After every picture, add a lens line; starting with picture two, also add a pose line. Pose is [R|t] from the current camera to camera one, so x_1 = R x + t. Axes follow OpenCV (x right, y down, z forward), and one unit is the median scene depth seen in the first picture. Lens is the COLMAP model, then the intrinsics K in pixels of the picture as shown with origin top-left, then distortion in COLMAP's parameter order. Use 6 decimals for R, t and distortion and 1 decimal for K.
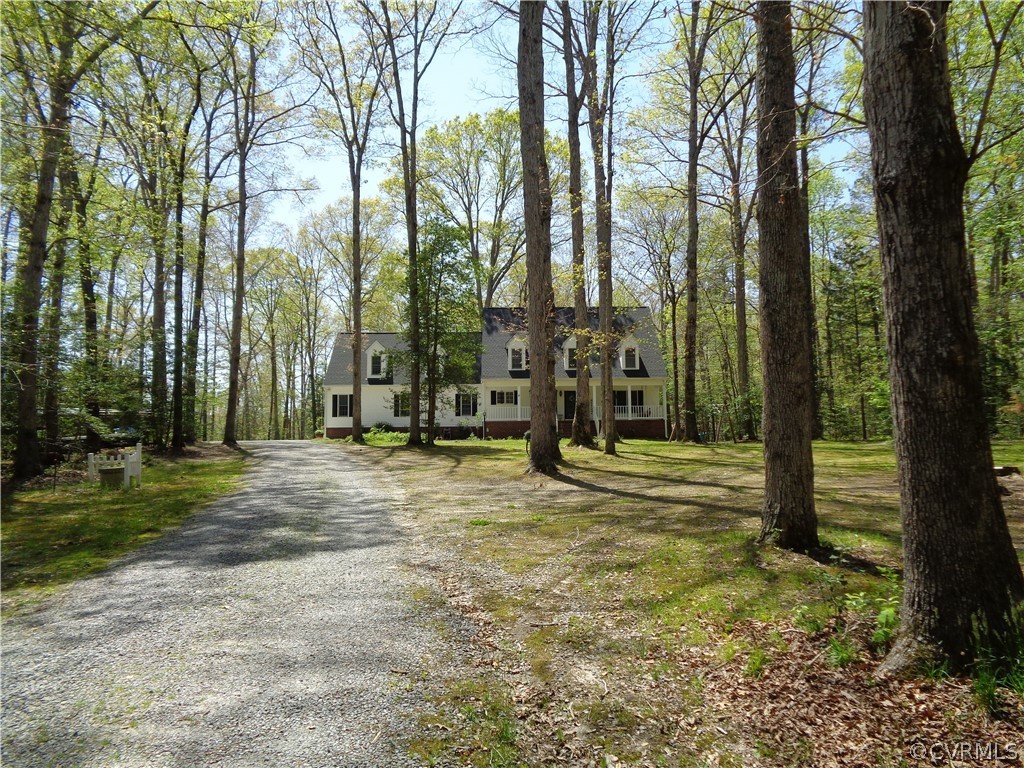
lens RADIAL K [[753.3, 0, 512.0], [0, 753.3, 384.0], [0, 0, 1]] dist [-0.000068, 0.001541]
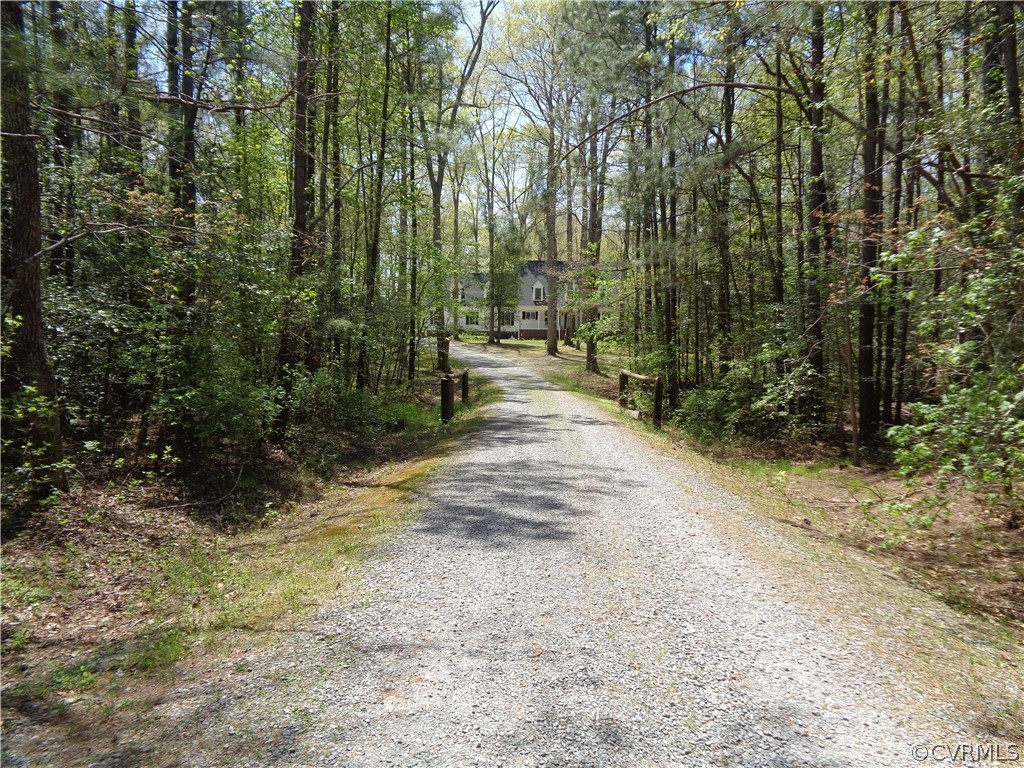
lens RADIAL K [[753.3, 0, 512.0], [0, 753.3, 384.0], [0, 0, 1]] dist [-0.000068, 0.001541]
pose [[0.999643, 0.025012, -0.009356, -0.033056], [-0.023429, 0.989559, 0.142214, -0.074493], [0.012815, -0.141944, 0.989792, -0.775691]]
